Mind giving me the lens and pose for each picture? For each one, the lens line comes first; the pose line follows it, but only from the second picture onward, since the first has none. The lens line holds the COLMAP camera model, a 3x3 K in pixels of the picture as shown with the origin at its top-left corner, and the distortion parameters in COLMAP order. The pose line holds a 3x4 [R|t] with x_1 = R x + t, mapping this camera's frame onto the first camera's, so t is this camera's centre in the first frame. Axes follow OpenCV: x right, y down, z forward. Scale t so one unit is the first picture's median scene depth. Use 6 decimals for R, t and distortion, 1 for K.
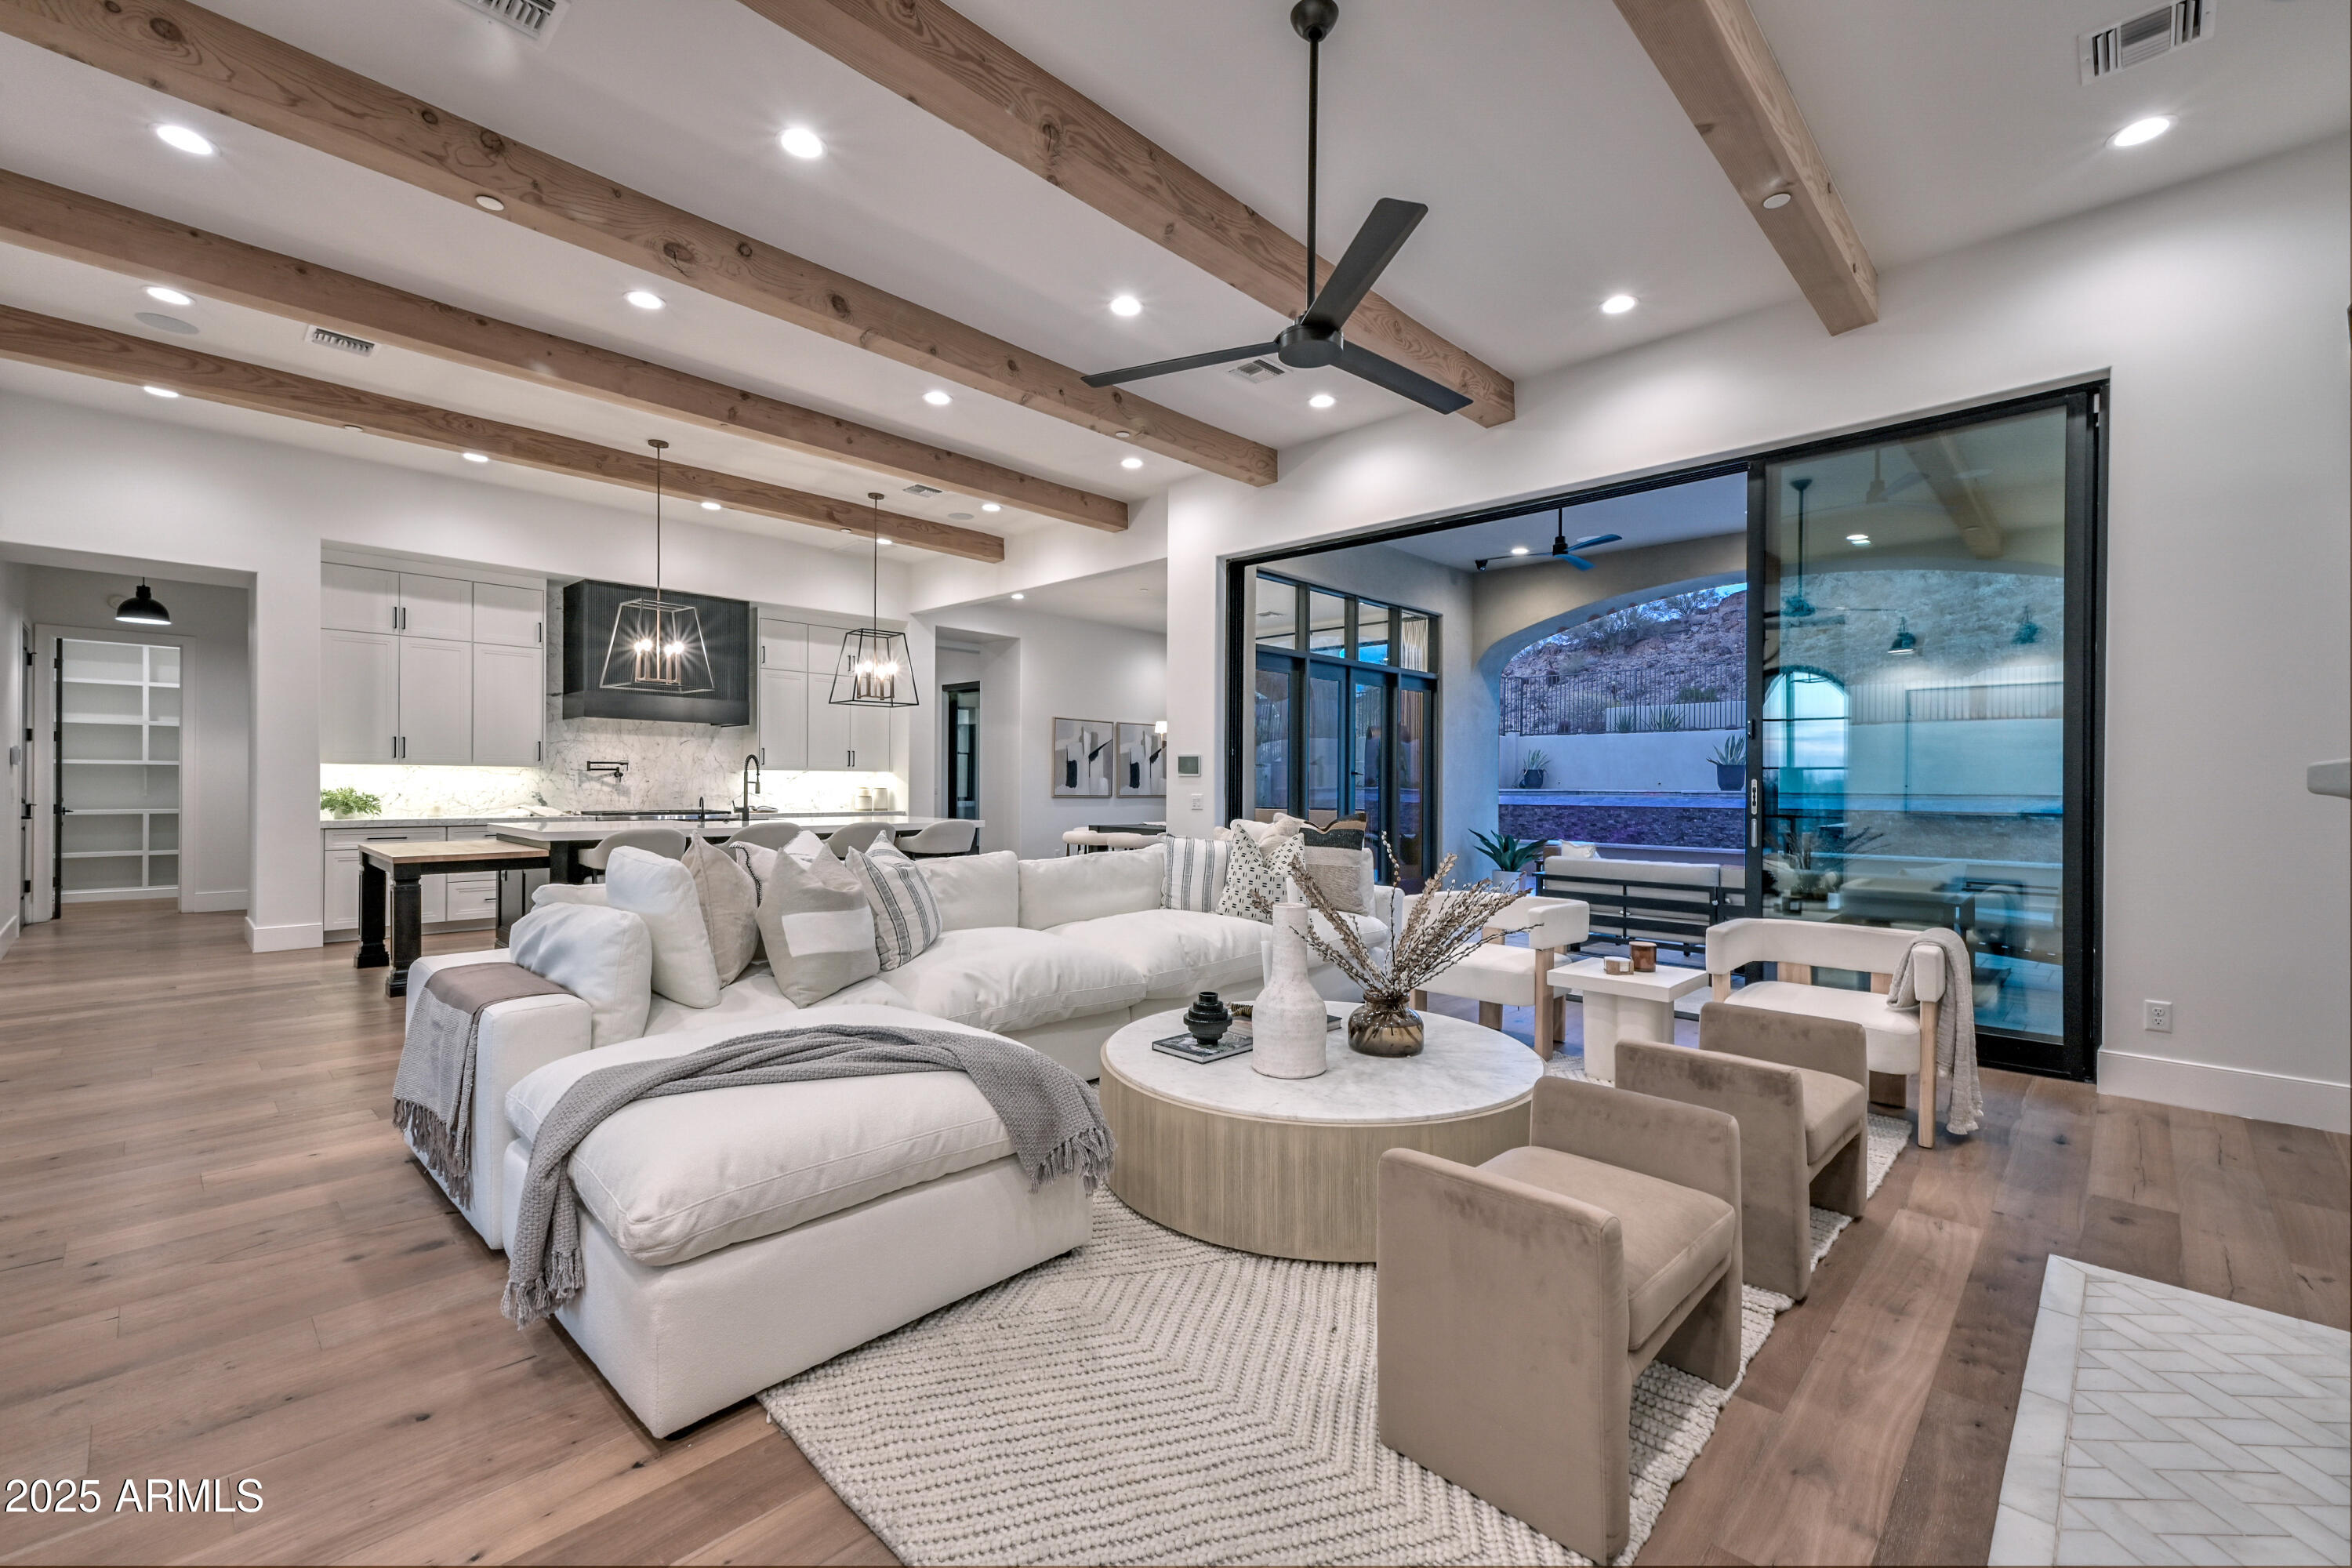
lens RADIAL K [[1013.1, 0, 1182.4], [0, 1013.1, 789.8], [0, 0, 1]] dist [0.012113, 0.000859]
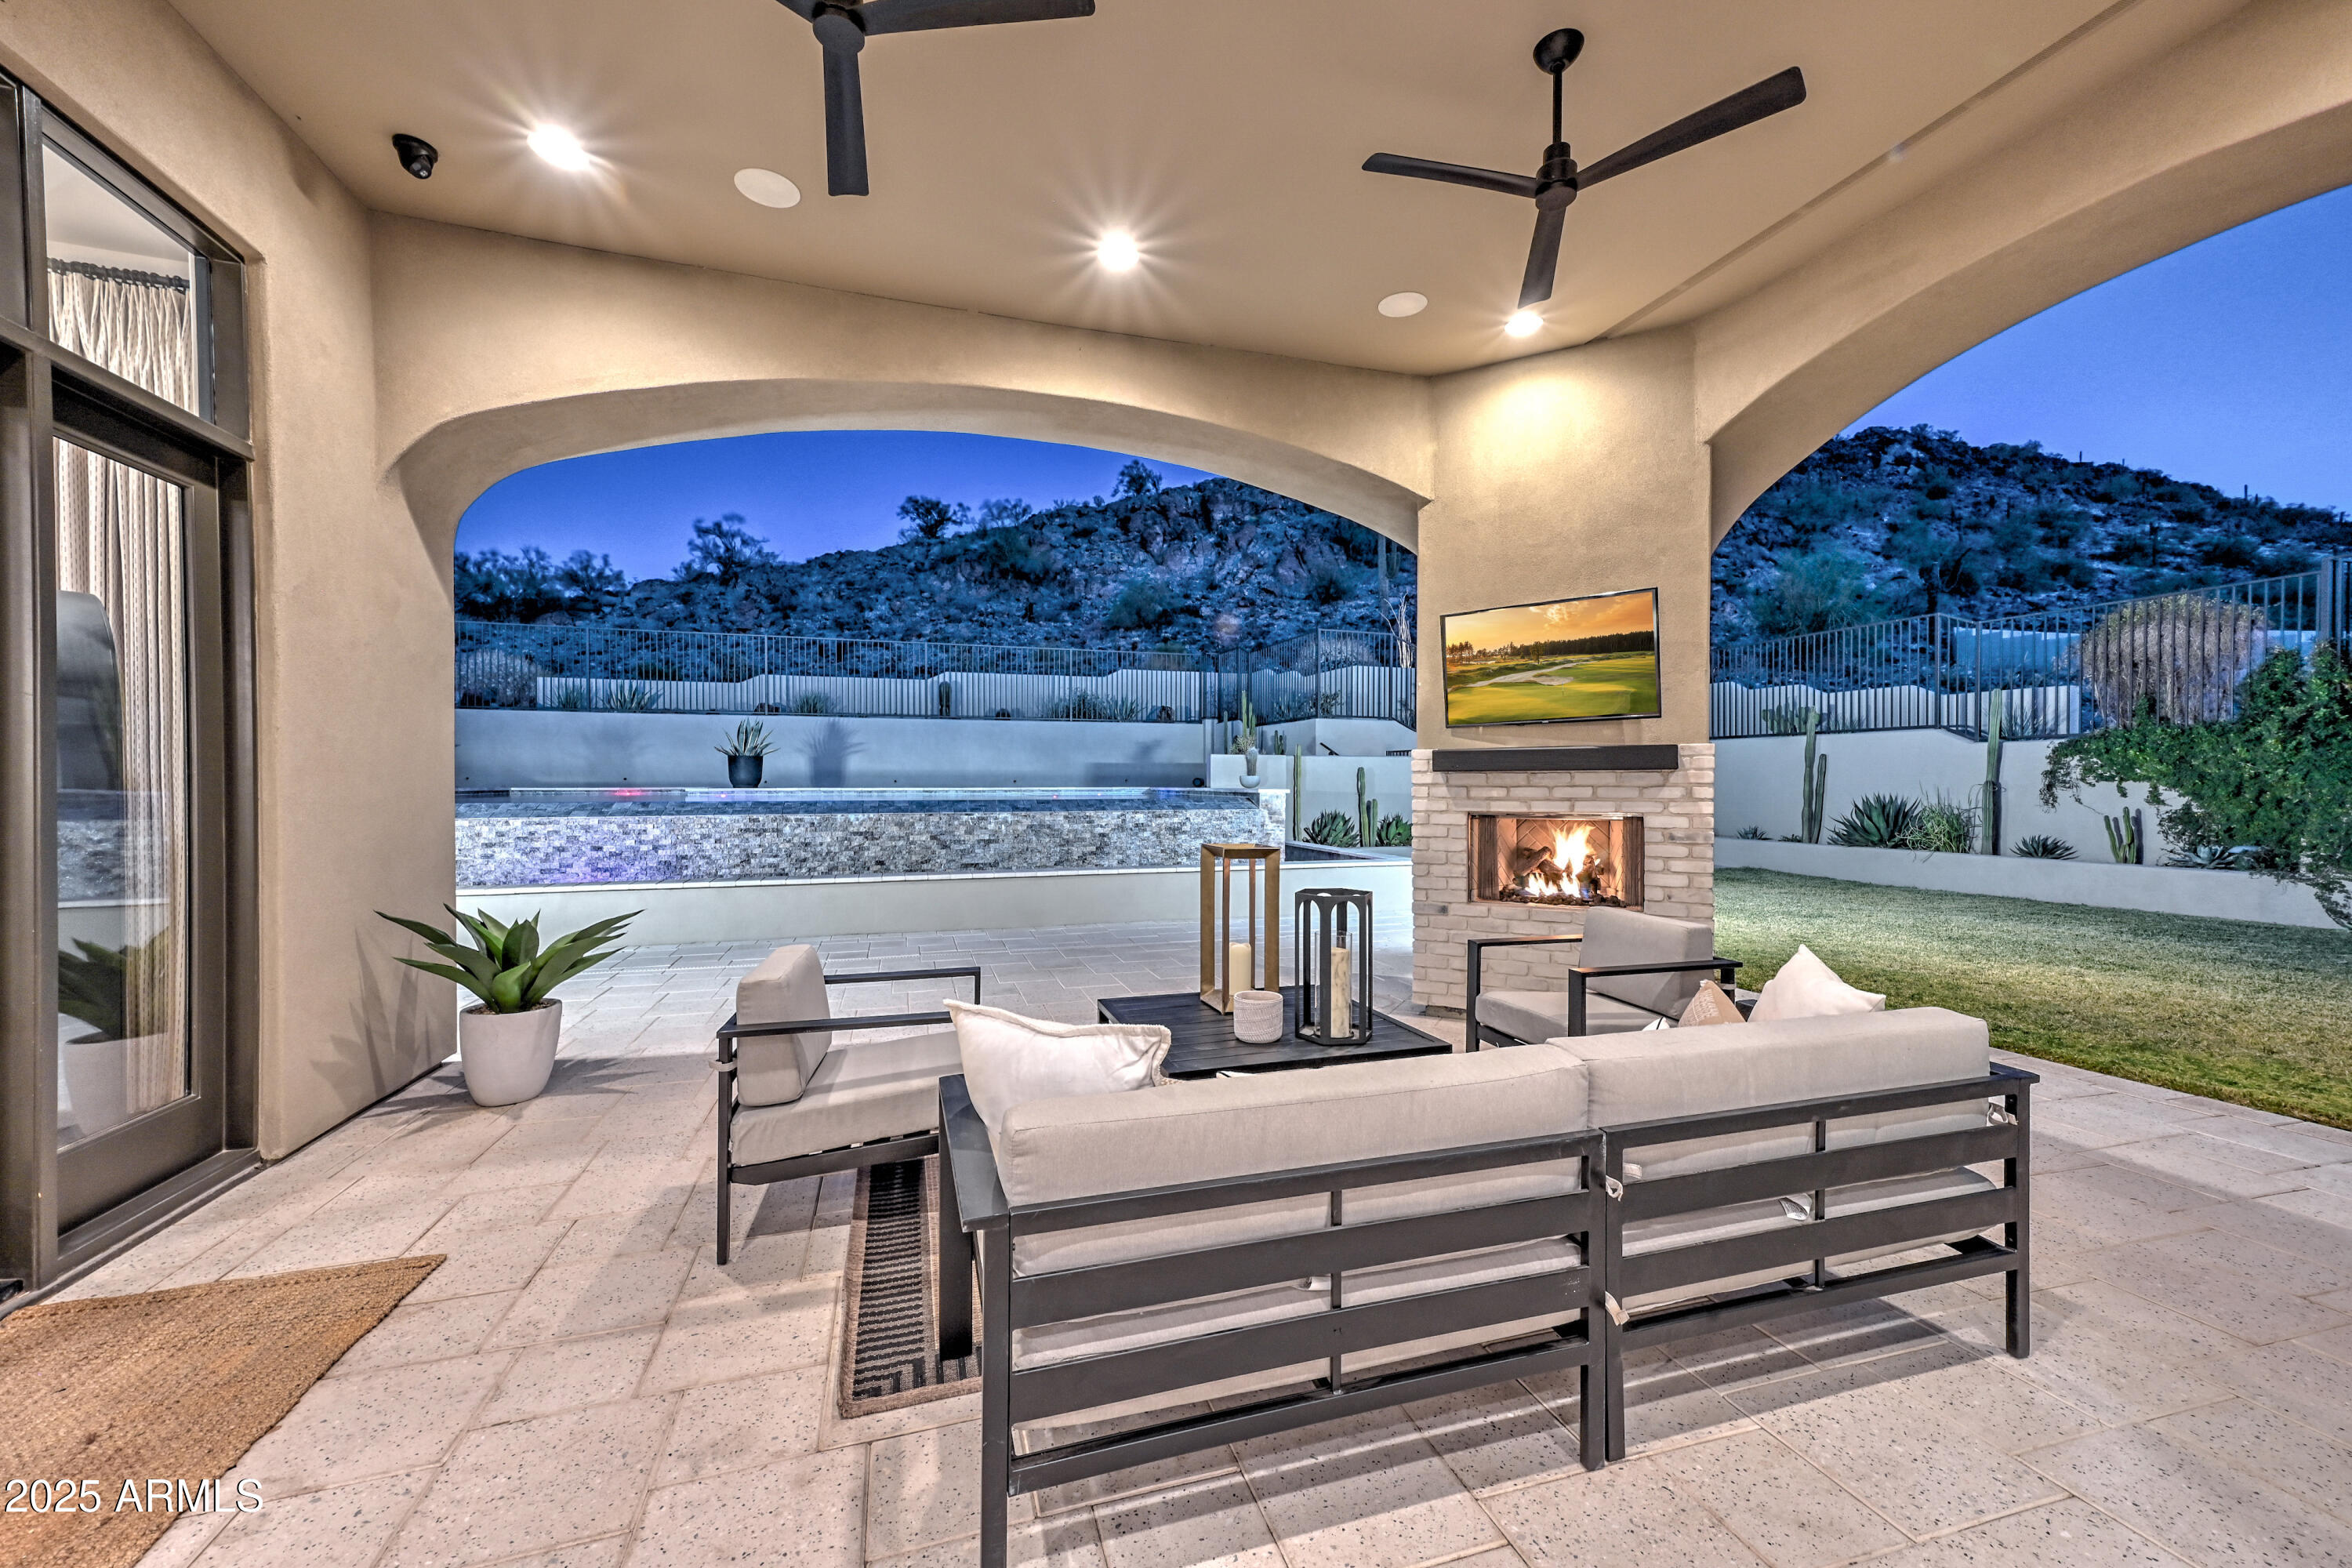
lens RADIAL K [[911.5, 0, 1188.8], [0, 911.5, 788.9], [0, 0, 1]] dist [0.004108, 0.000160]
pose [[0.481659, -0.009442, 0.876308, 0.093954], [0.004275, 0.999955, 0.008425, -0.003694], [-0.876348, -0.000312, 0.481678, 0.398433]]
